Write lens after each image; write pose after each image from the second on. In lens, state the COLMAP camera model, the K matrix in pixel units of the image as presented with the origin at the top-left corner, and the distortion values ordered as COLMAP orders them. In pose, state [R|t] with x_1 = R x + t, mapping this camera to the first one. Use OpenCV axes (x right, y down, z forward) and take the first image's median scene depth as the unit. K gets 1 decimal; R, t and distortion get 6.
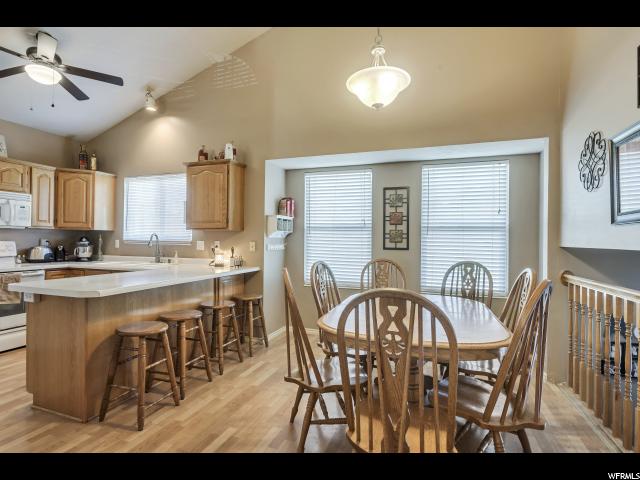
lens RADIAL K [[327.4, 0, 316.7], [0, 327.4, 239.0], [0, 0, 1]] dist [0.003045, -0.002994]
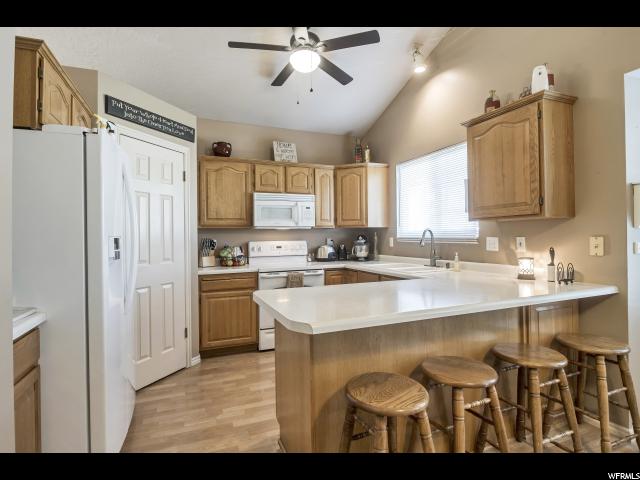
lens RADIAL K [[328.1, 0, 314.3], [0, 328.1, 235.3], [0, 0, 1]] dist [-0.007668, 0.000965]
pose [[0.662538, -0.022510, -0.748690, -0.102809], [0.024681, 0.999662, -0.008214, -0.001669], [0.748622, -0.013036, 0.662869, 0.307712]]
